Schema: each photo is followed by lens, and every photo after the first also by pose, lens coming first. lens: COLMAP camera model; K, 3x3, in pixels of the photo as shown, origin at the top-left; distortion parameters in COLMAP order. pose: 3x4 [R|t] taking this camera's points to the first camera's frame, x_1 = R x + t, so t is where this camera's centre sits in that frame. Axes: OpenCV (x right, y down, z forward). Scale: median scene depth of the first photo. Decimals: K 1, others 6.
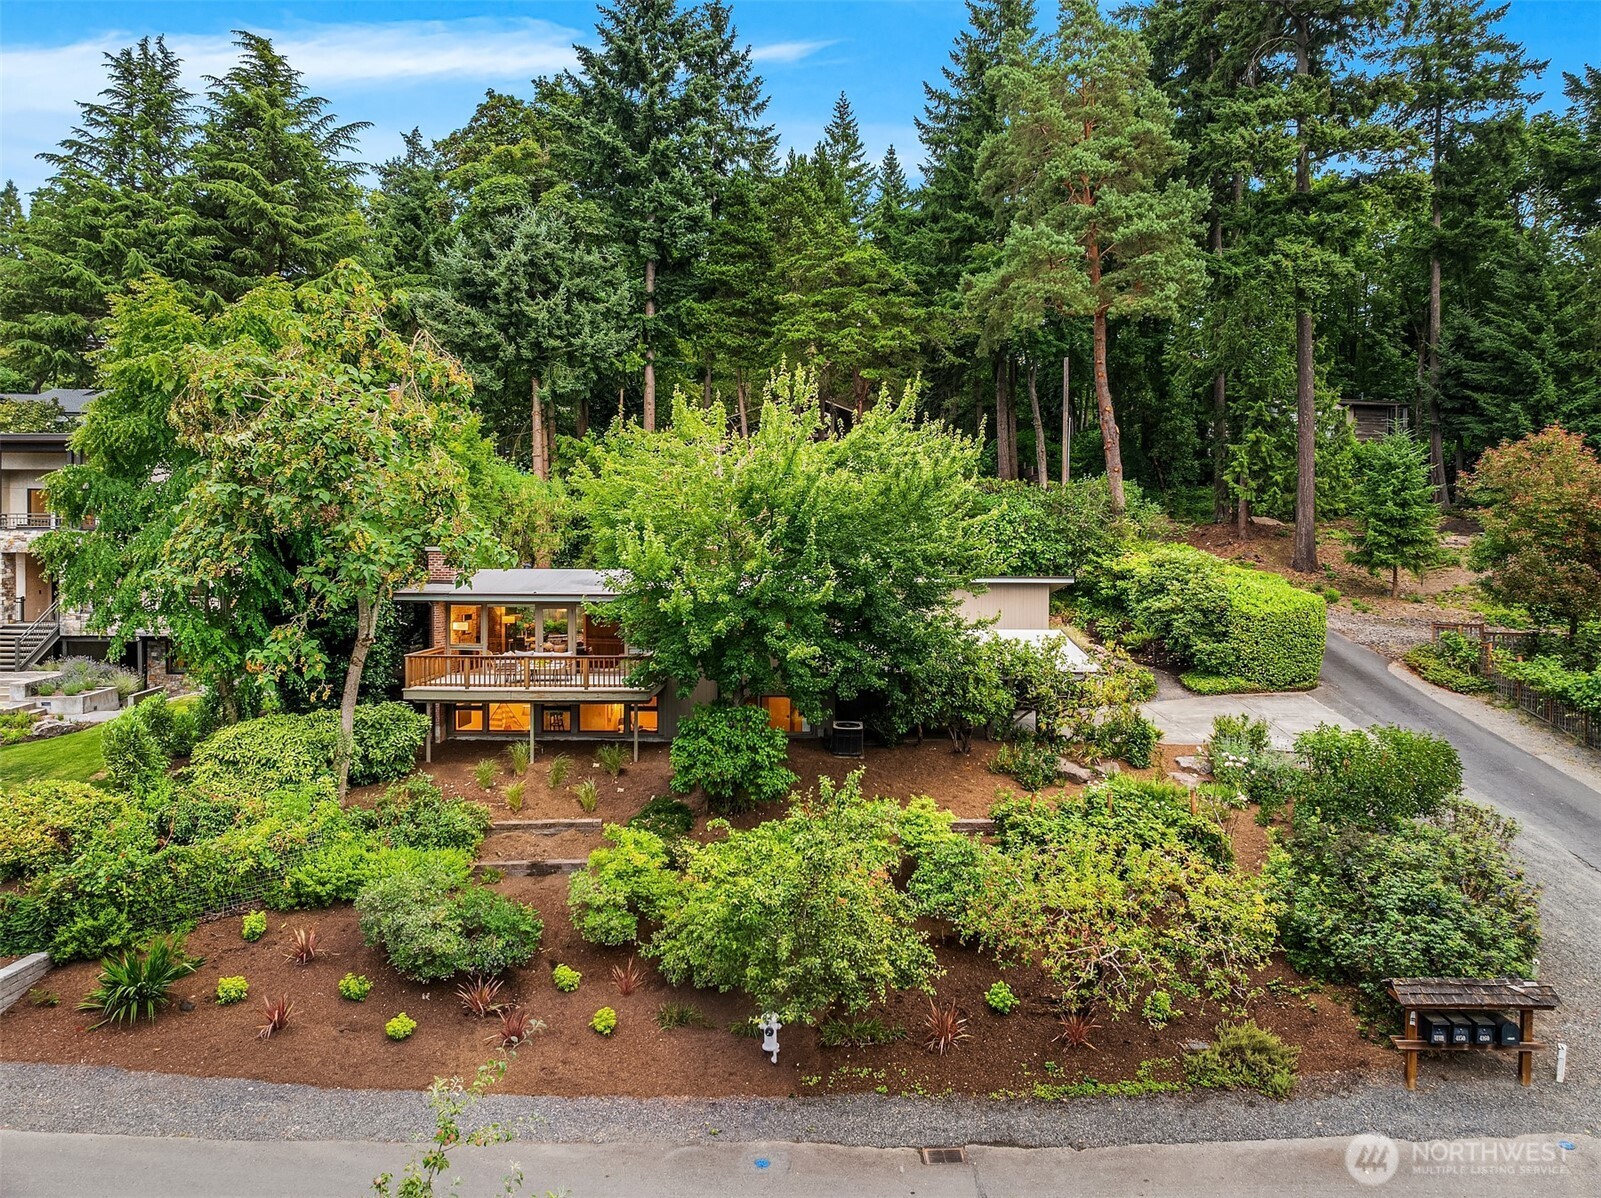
lens RADIAL K [[1123.8, 0, 800.5], [0, 1123.8, 599.0], [0, 0, 1]] dist [-0.002199, -0.000307]
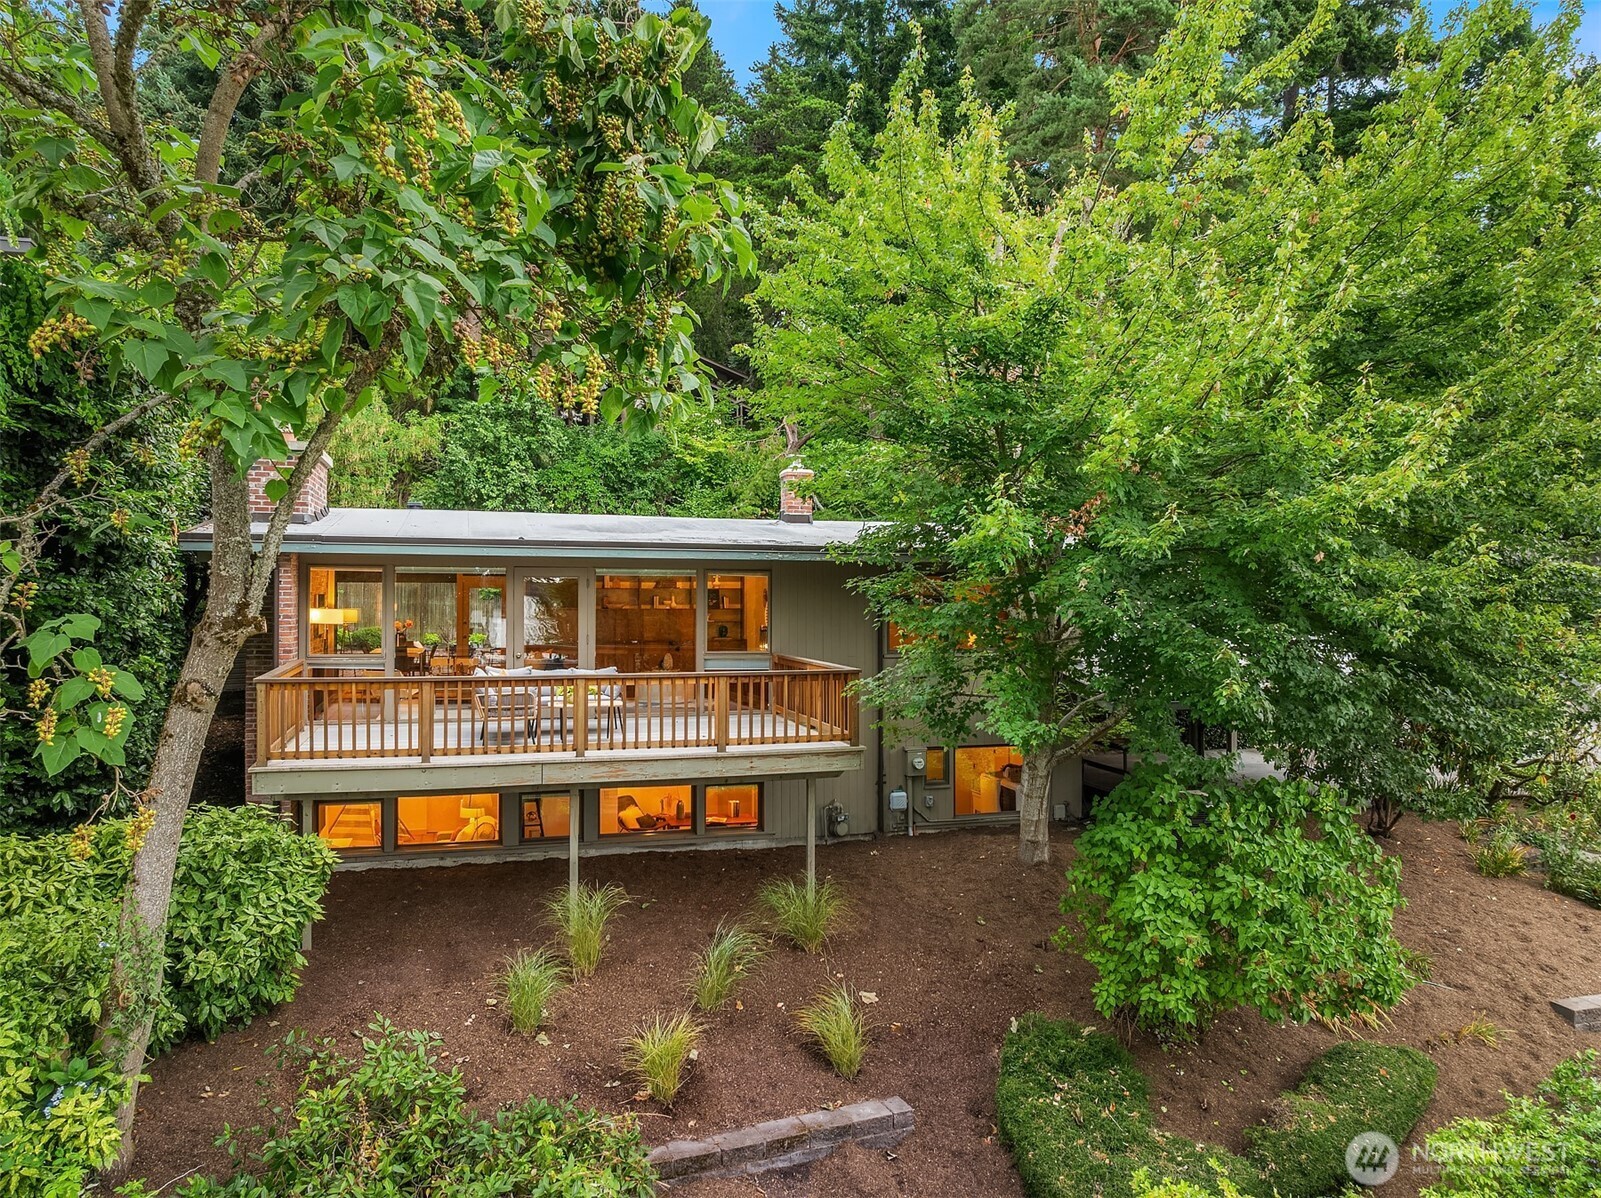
lens RADIAL K [[1123.8, 0, 800.5], [0, 1123.8, 599.0], [0, 0, 1]] dist [-0.002199, -0.000307]
pose [[0.954453, 0.001941, 0.298354, -0.290215], [0.005742, 0.999674, -0.024872, 0.033379], [-0.298306, 0.025452, 0.954131, 0.581015]]
